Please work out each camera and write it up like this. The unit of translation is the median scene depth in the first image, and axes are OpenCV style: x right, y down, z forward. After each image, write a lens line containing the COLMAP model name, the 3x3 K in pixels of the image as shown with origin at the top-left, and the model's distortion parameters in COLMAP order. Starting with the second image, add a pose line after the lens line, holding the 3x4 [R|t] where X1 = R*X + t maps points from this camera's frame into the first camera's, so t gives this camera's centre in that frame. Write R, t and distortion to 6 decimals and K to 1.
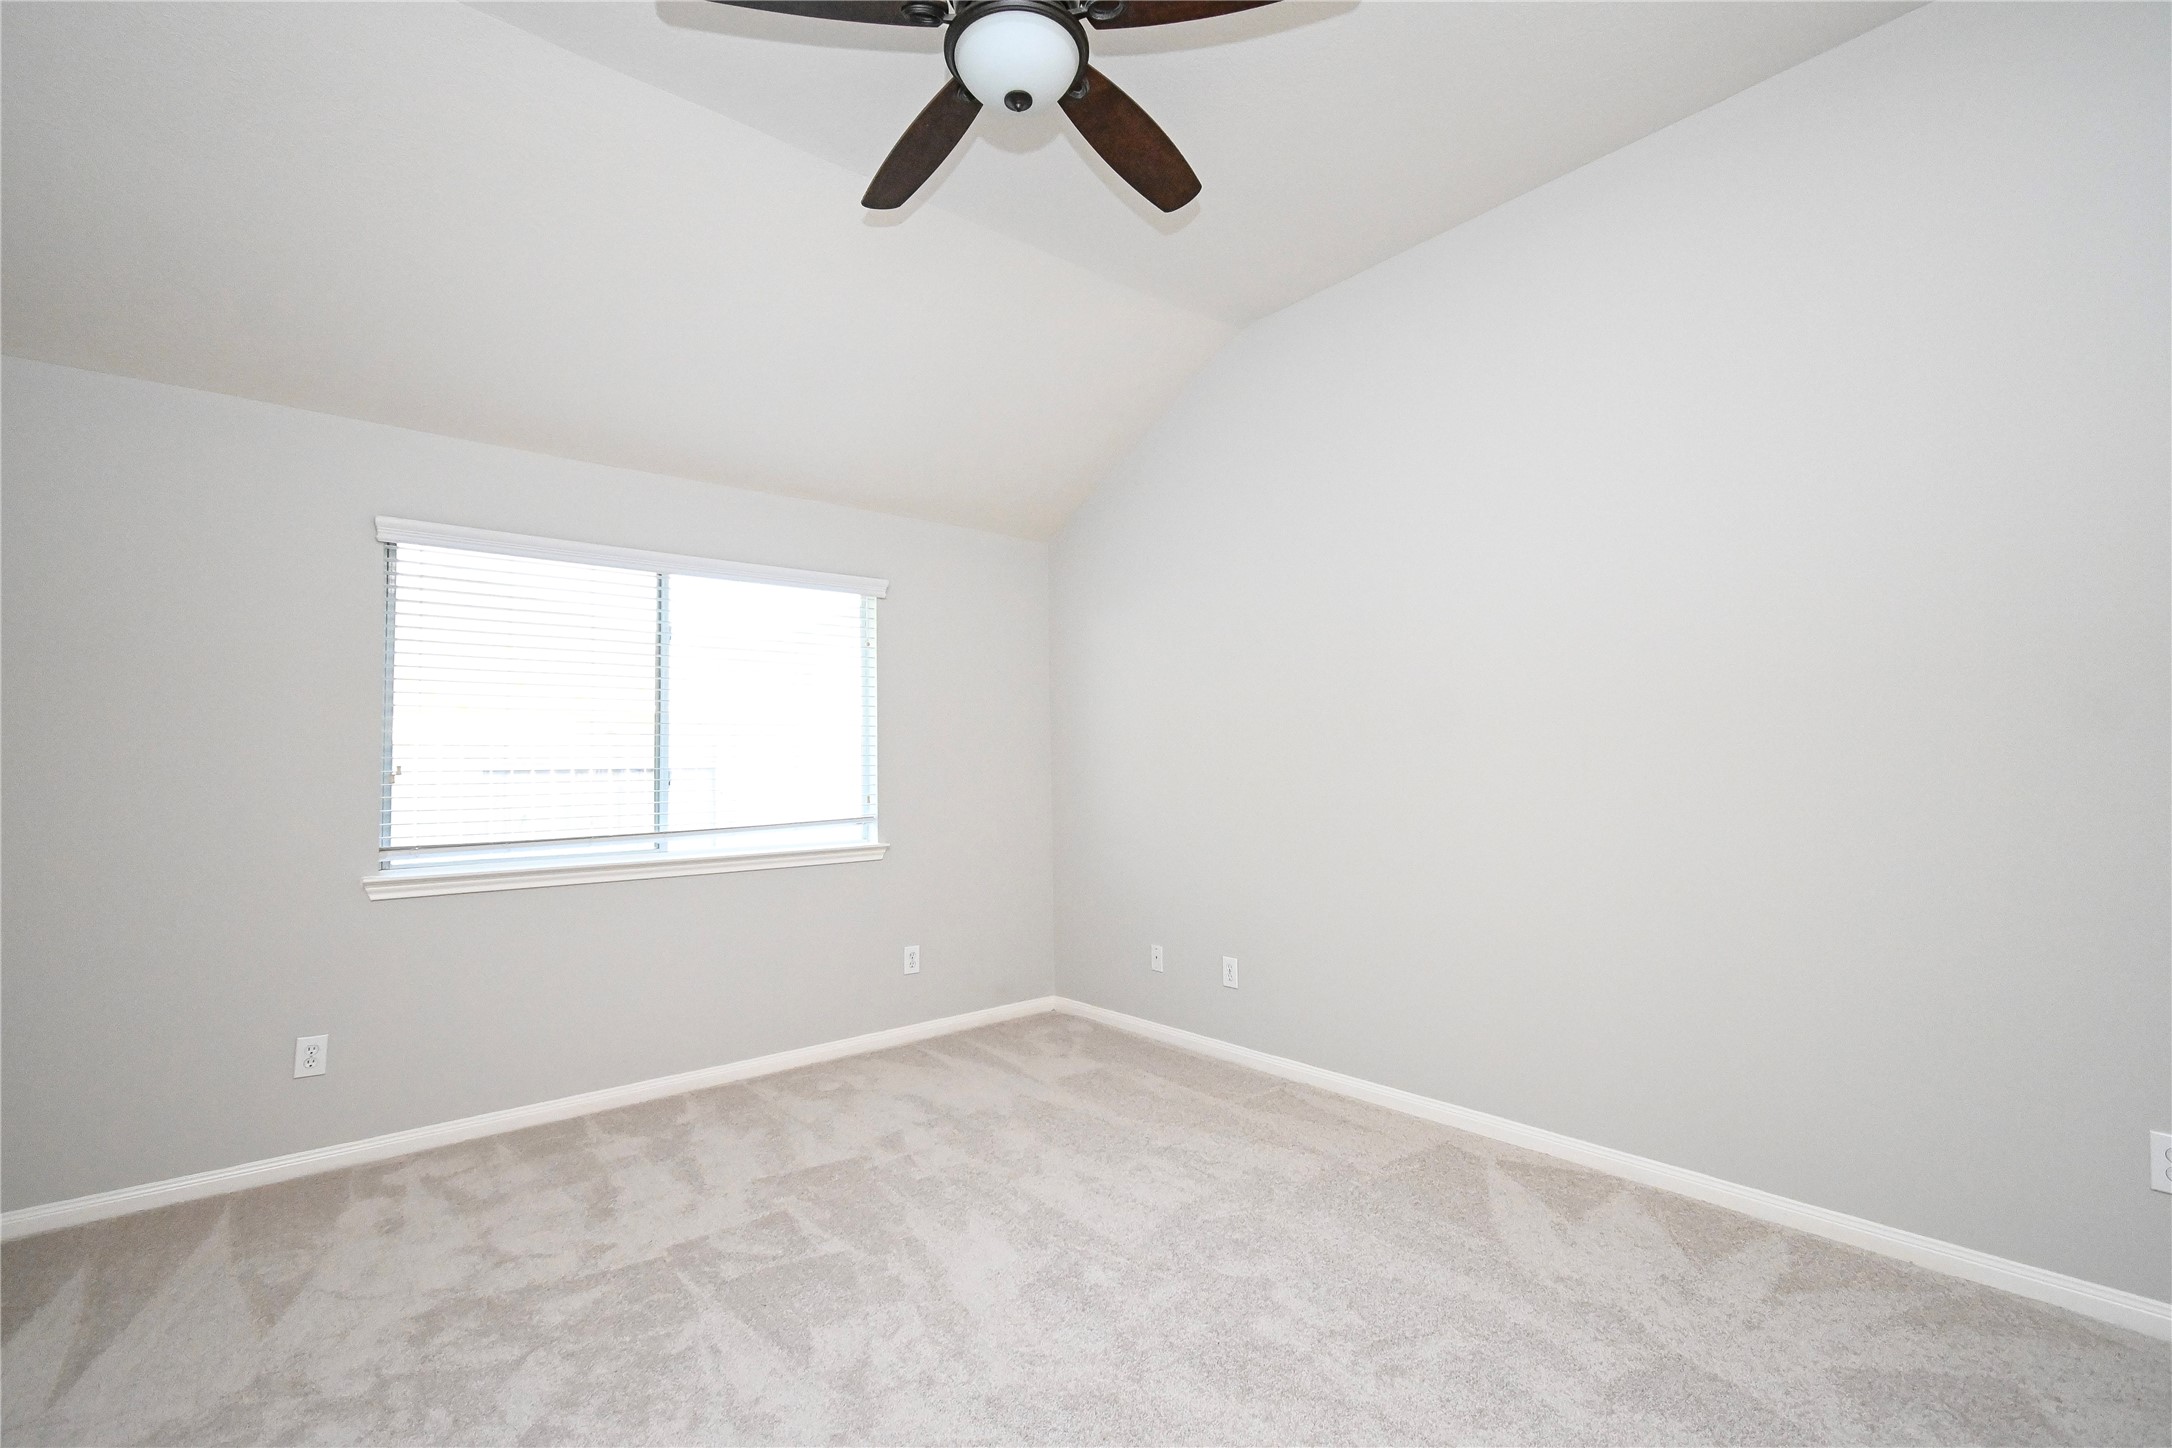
lens RADIAL K [[960.2, 0, 1079.1], [0, 960.2, 722.0], [0, 0, 1]] dist [0.003895, -0.003408]
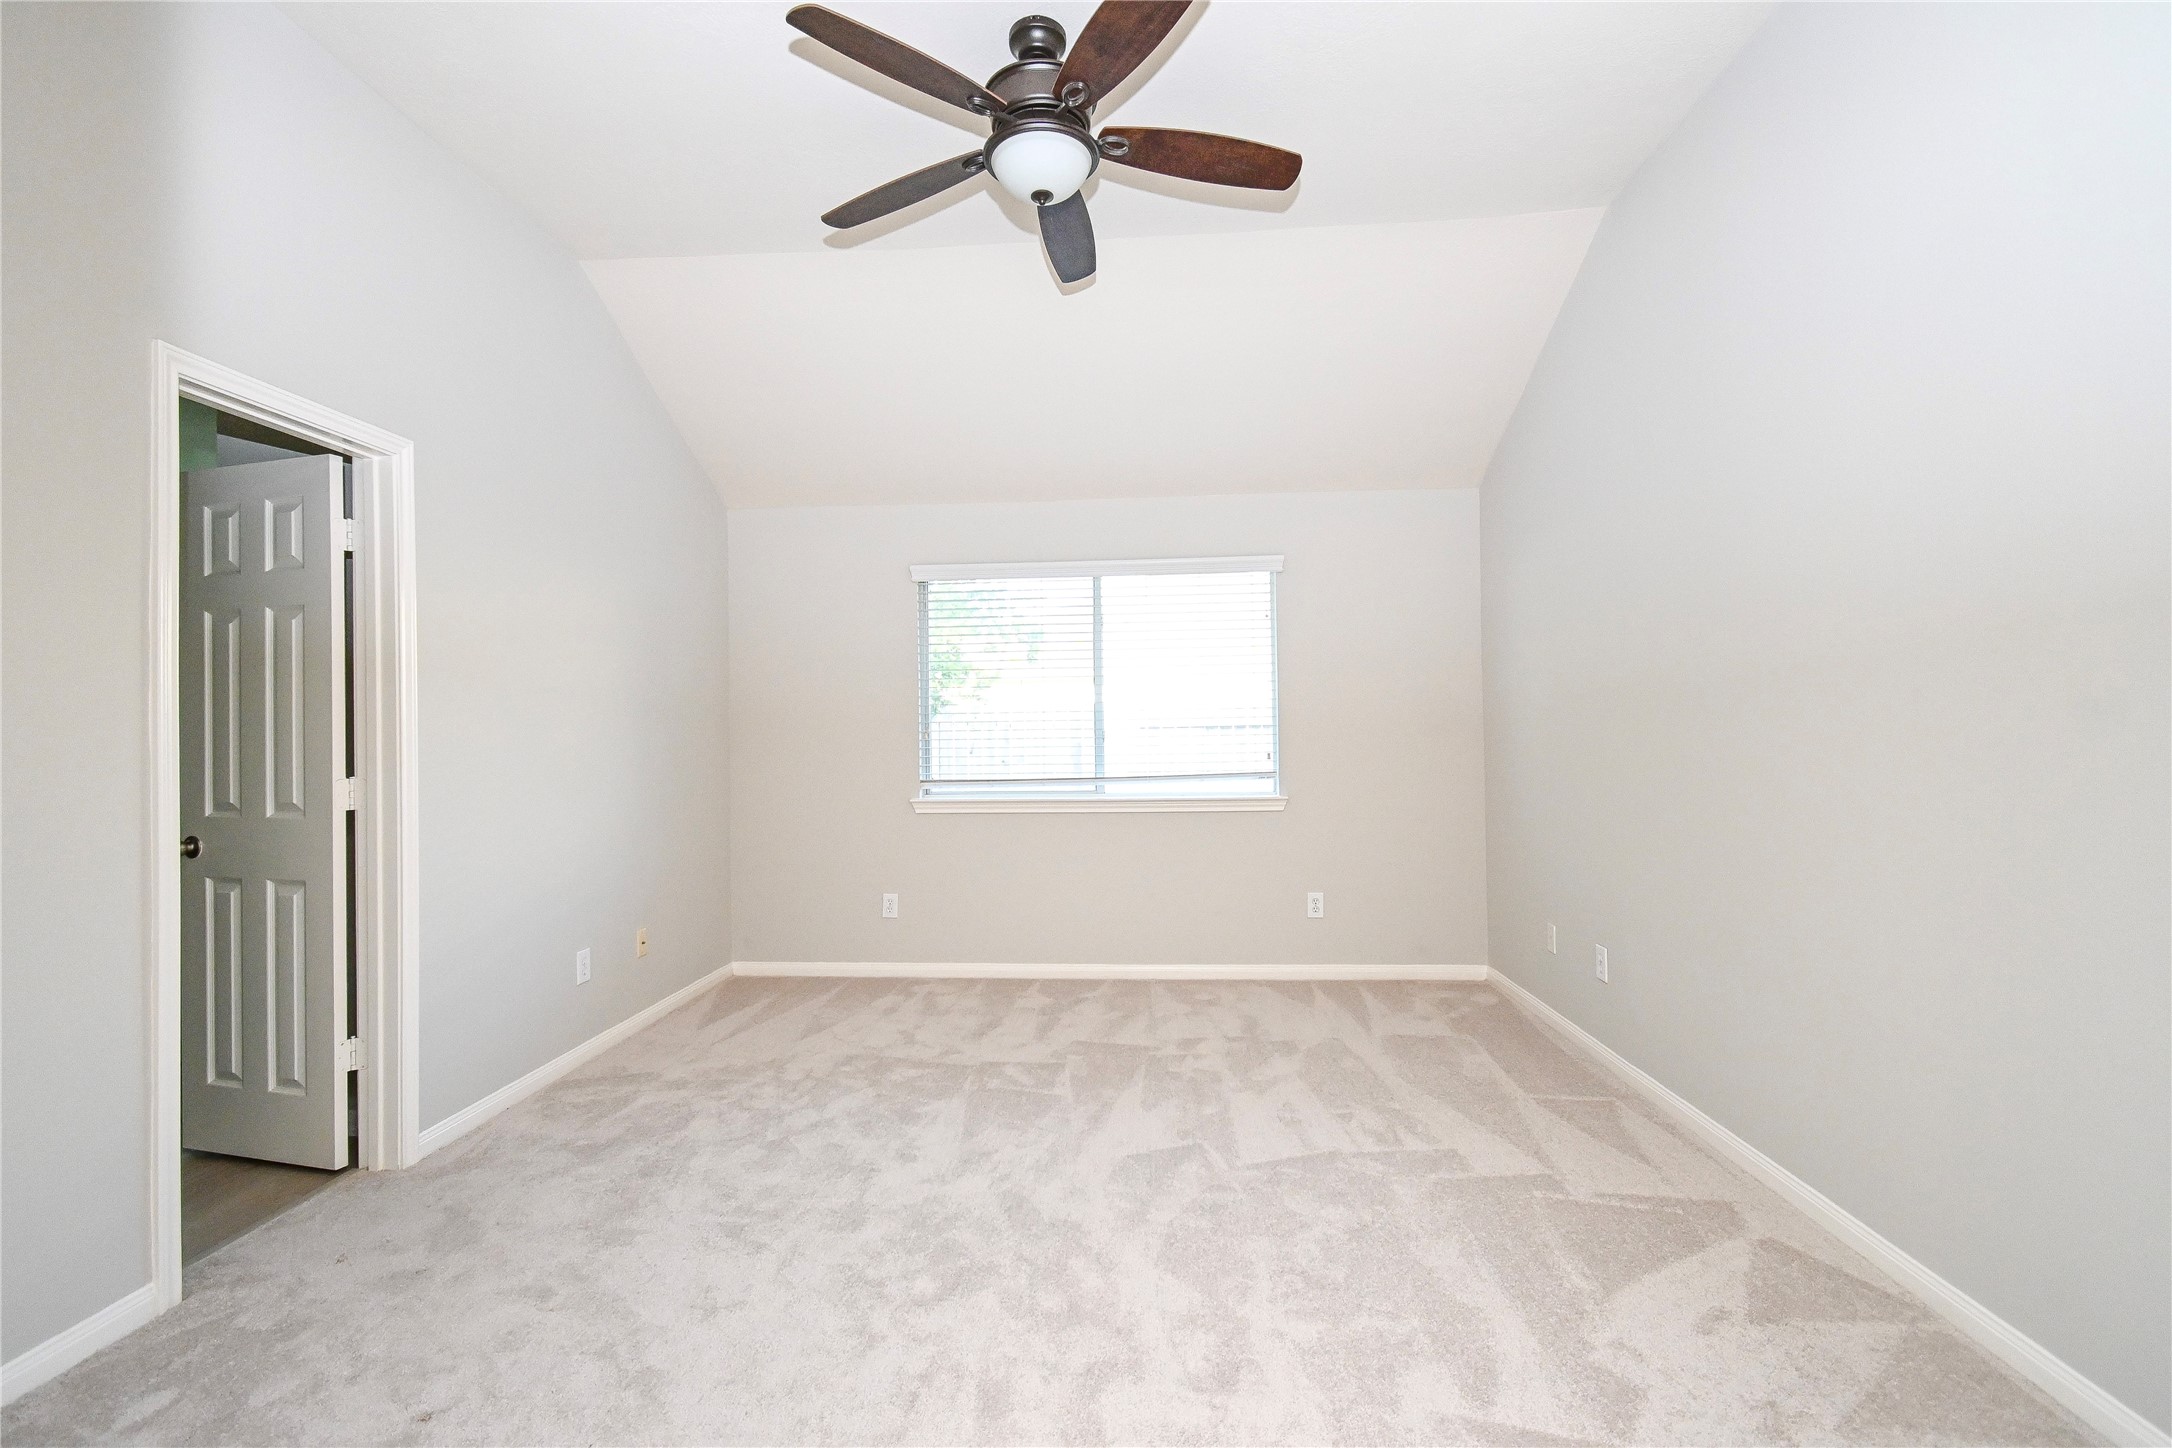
lens RADIAL K [[960.2, 0, 1077.8], [0, 960.2, 722.7], [0, 0, 1]] dist [0.003895, -0.003408]
pose [[0.715229, -0.001944, -0.698887, 0.566785], [0.036268, 0.998752, 0.034338, -0.005833], [0.697948, -0.049907, 0.714407, 0.076245]]
